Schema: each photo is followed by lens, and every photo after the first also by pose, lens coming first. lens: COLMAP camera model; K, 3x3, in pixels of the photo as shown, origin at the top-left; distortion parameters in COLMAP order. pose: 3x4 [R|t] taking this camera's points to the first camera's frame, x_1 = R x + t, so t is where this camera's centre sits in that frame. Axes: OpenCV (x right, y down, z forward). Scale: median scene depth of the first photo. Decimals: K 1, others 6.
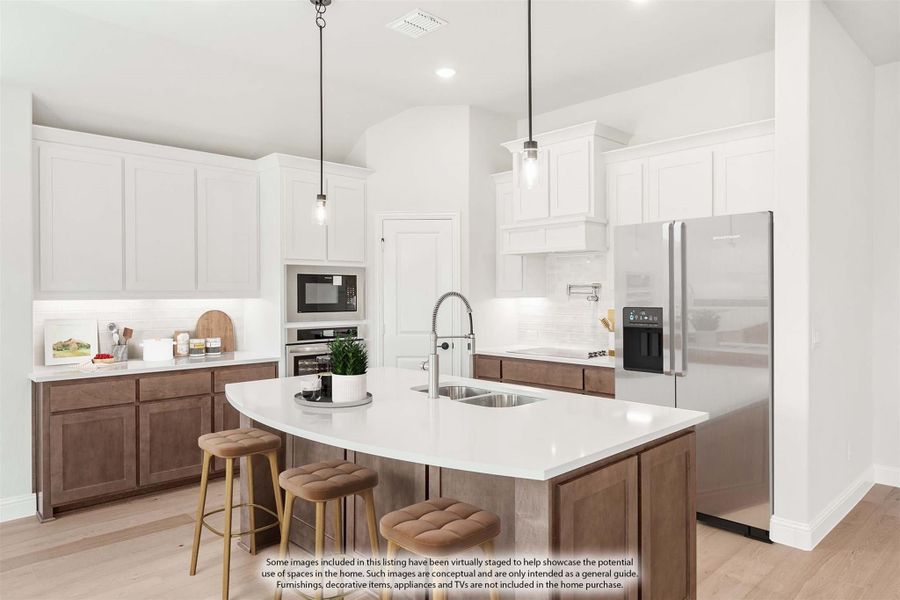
lens RADIAL K [[593.2, 0, 449.8], [0, 593.2, 300.8], [0, 0, 1]] dist [0.030603, 0.001361]
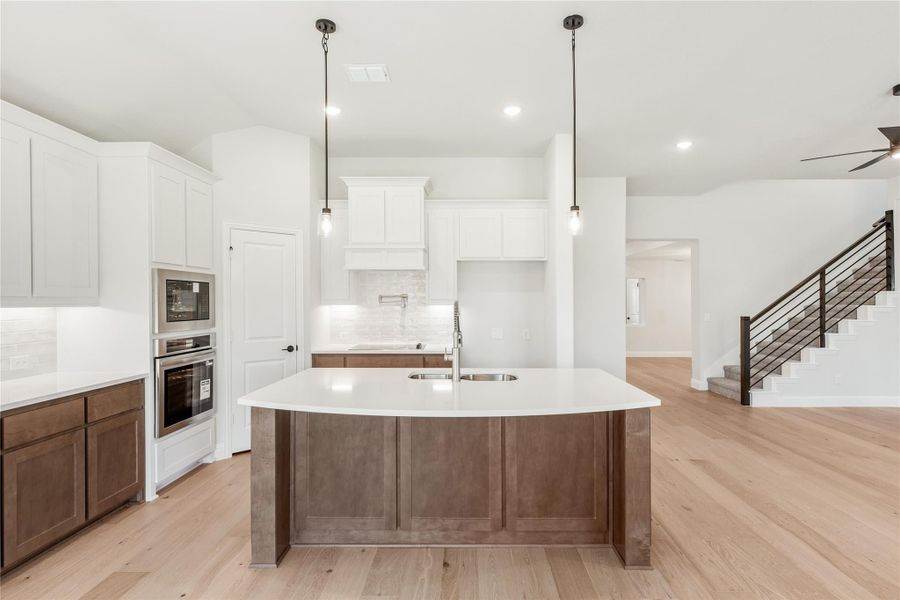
lens RADIAL K [[469.2, 0, 482.4], [0, 469.2, 307.0], [0, 0, 1]] dist [0.004877, -0.000765]
pose [[0.678970, -0.005292, 0.734147, -0.436344], [0.006895, 0.999976, 0.000832, -0.000131], [-0.734134, 0.004497, 0.678990, 0.152657]]
